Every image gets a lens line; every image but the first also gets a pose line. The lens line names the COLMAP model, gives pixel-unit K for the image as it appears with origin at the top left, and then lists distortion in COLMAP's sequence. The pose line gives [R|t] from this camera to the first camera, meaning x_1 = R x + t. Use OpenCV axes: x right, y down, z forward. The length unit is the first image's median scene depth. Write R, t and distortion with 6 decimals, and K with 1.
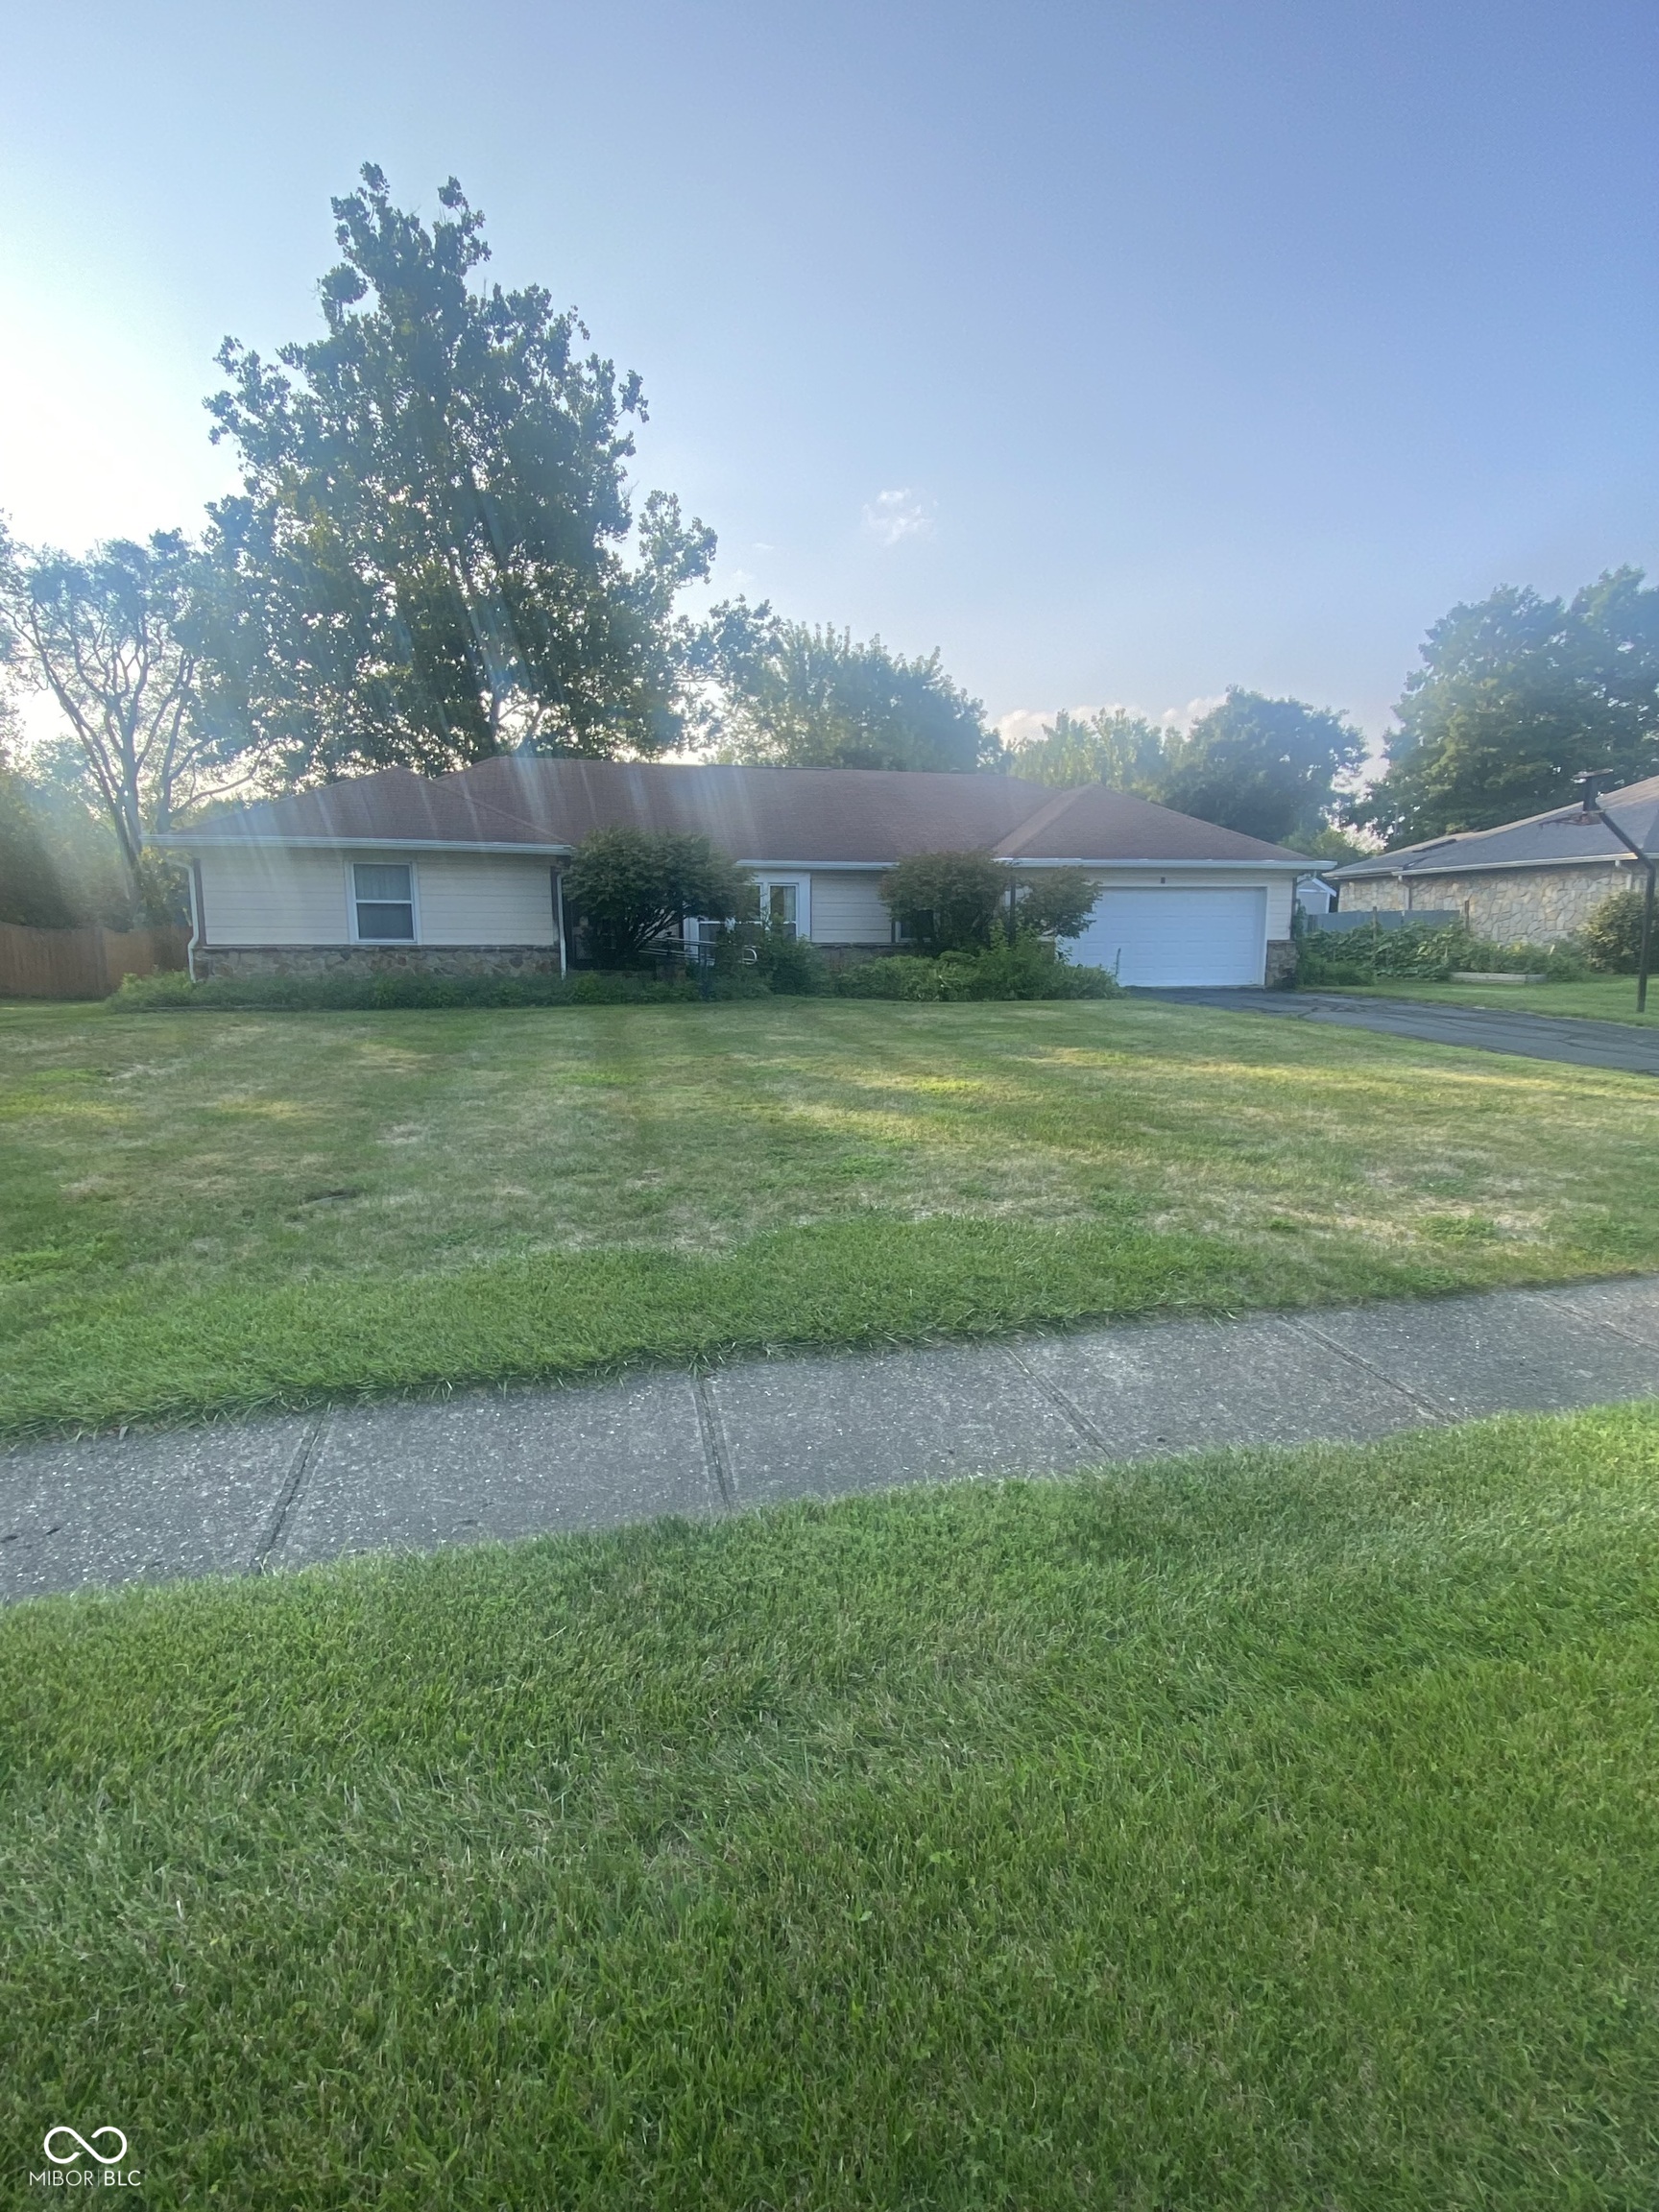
lens RADIAL K [[1163.0, 0, 815.6], [0, 1163.0, 1112.0], [0, 0, 1]] dist [0.013658, -0.004106]
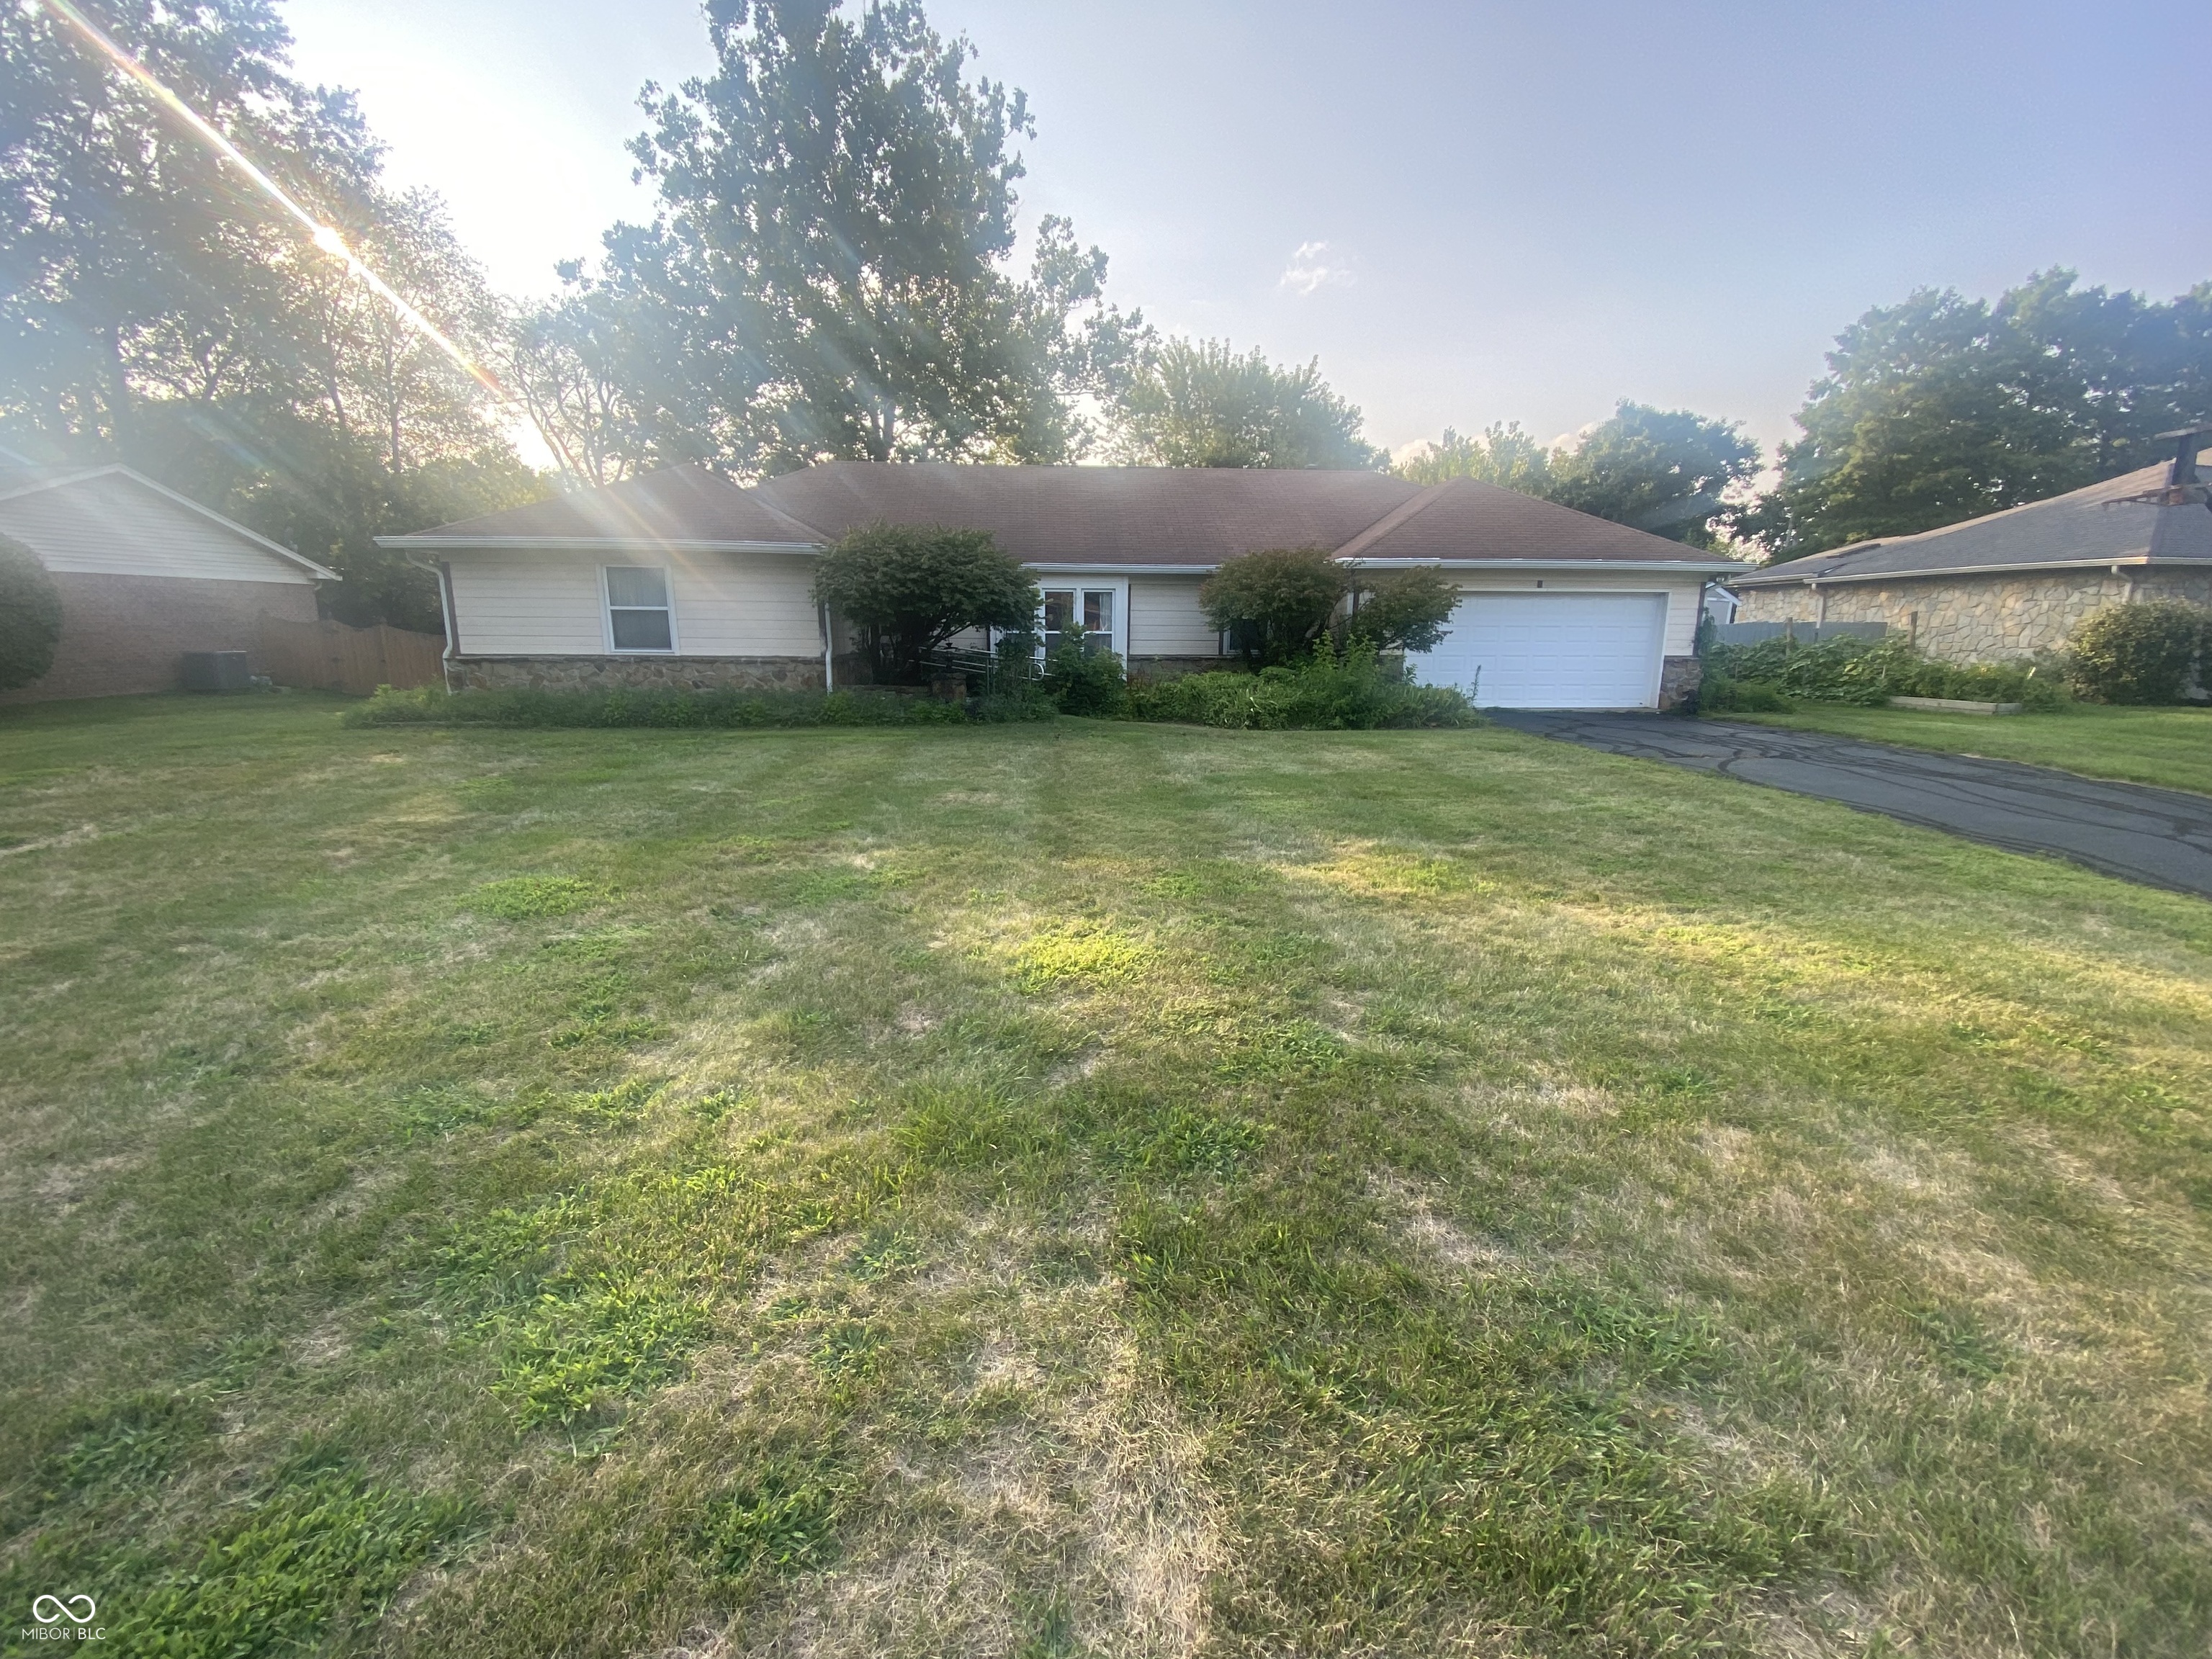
lens RADIAL K [[934.9, 0, 1092.3], [0, 934.9, 832.0], [0, 0, 1]] dist [0.001922, -0.008223]
pose [[0.988226, 0.037368, -0.148366, 0.056356], [-0.029402, 0.998024, 0.055526, -0.031188], [0.150148, -0.050510, 0.987372, 0.177620]]
